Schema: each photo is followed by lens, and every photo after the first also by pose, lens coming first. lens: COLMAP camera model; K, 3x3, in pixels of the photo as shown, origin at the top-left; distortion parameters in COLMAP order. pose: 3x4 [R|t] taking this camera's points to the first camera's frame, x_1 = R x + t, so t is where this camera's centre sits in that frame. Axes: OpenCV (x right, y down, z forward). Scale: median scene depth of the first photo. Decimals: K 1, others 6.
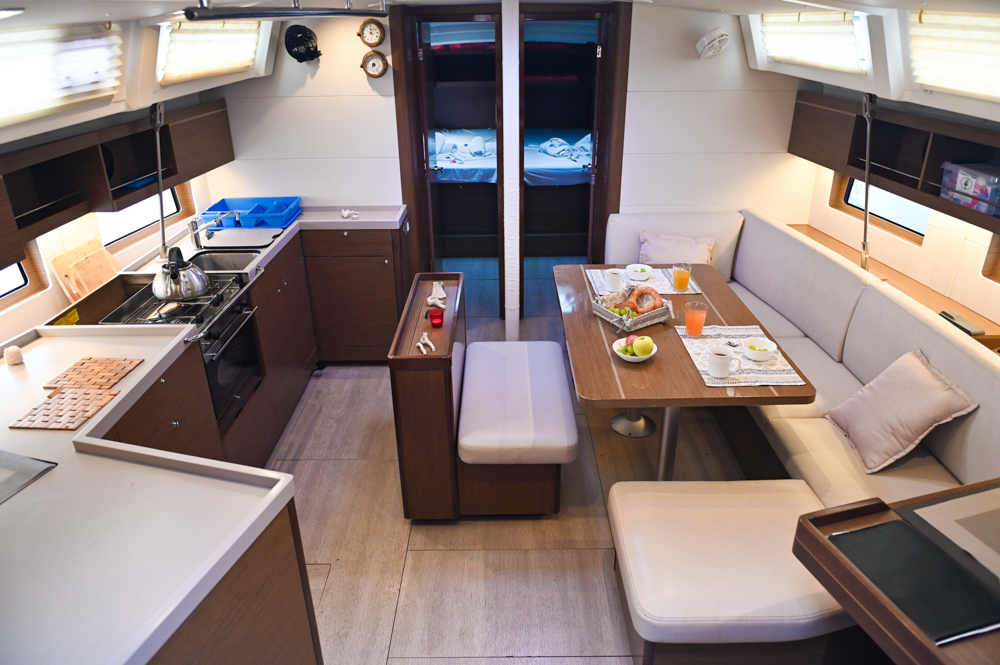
lens RADIAL K [[680.8, 0, 499.2], [0, 680.8, 331.8], [0, 0, 1]] dist [-0.001823, -0.001190]
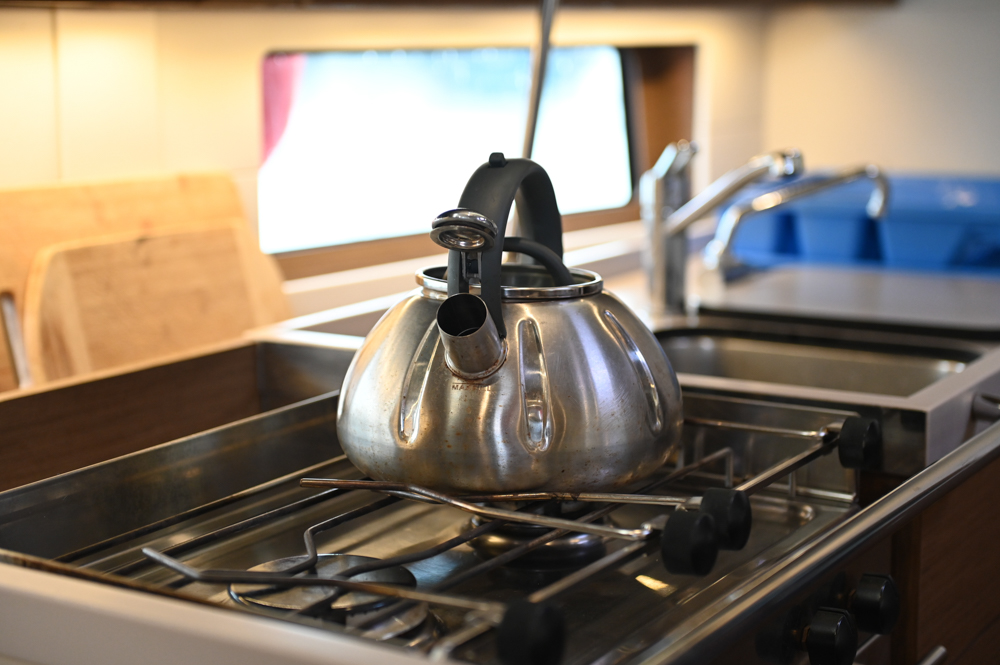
lens RADIAL K [[1765.0, 0, 499.6], [0, 1765.0, 332.4], [0, 0, 1]] dist [0.047549, 0.000000]
pose [[0.855919, 0.097145, -0.507902, -0.255337], [-0.221842, 0.956201, -0.190961, -0.007720], [0.467106, 0.276121, 0.839982, 0.627866]]
